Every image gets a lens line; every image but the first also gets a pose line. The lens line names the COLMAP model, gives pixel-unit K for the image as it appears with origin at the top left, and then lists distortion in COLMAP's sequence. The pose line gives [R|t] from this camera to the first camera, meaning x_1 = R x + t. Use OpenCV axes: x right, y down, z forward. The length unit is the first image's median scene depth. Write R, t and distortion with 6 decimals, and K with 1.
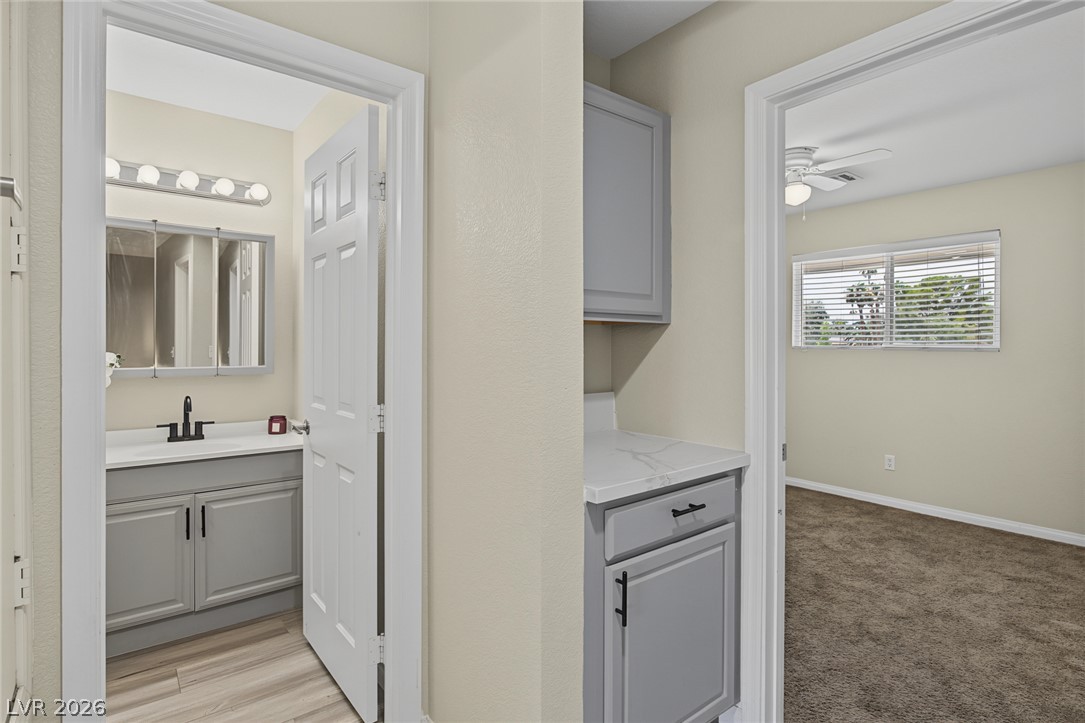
lens RADIAL K [[544.3, 0, 538.4], [0, 544.3, 351.5], [0, 0, 1]] dist [-0.000554, -0.000345]
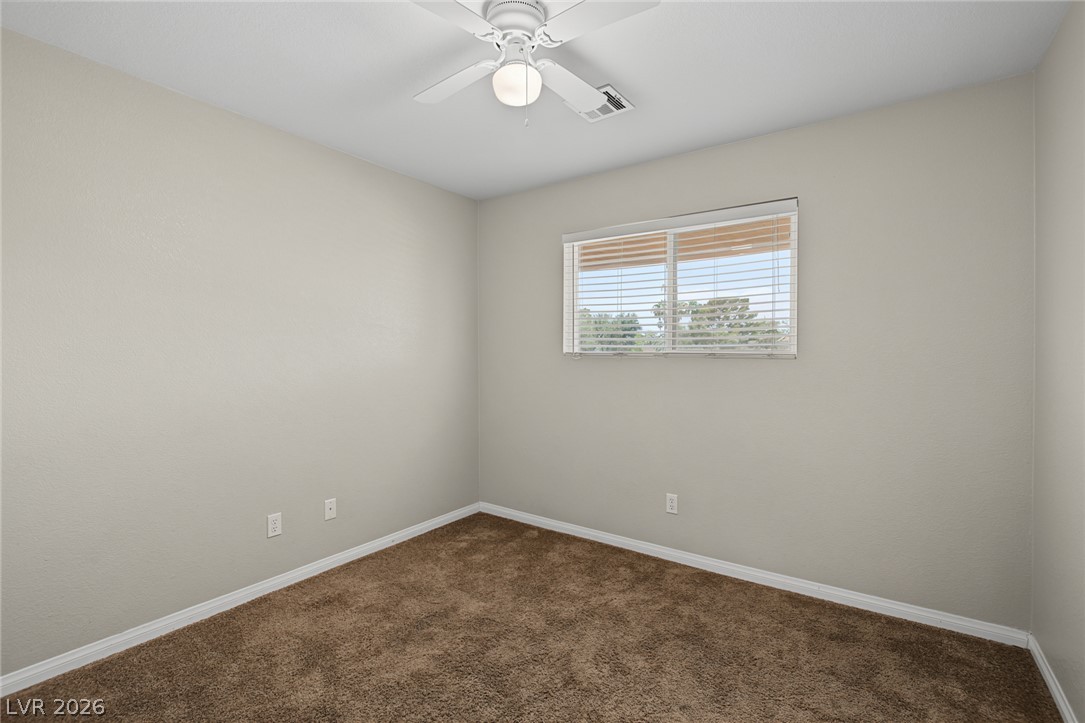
lens RADIAL K [[495.3, 0, 542.5], [0, 495.3, 361.5], [0, 0, 1]] dist [-0.001854, -0.000428]
pose [[0.958741, -0.005496, 0.284228, 0.301359], [0.003224, 0.999959, 0.008460, -0.003109], [-0.284263, -0.007194, 0.958719, 0.423443]]
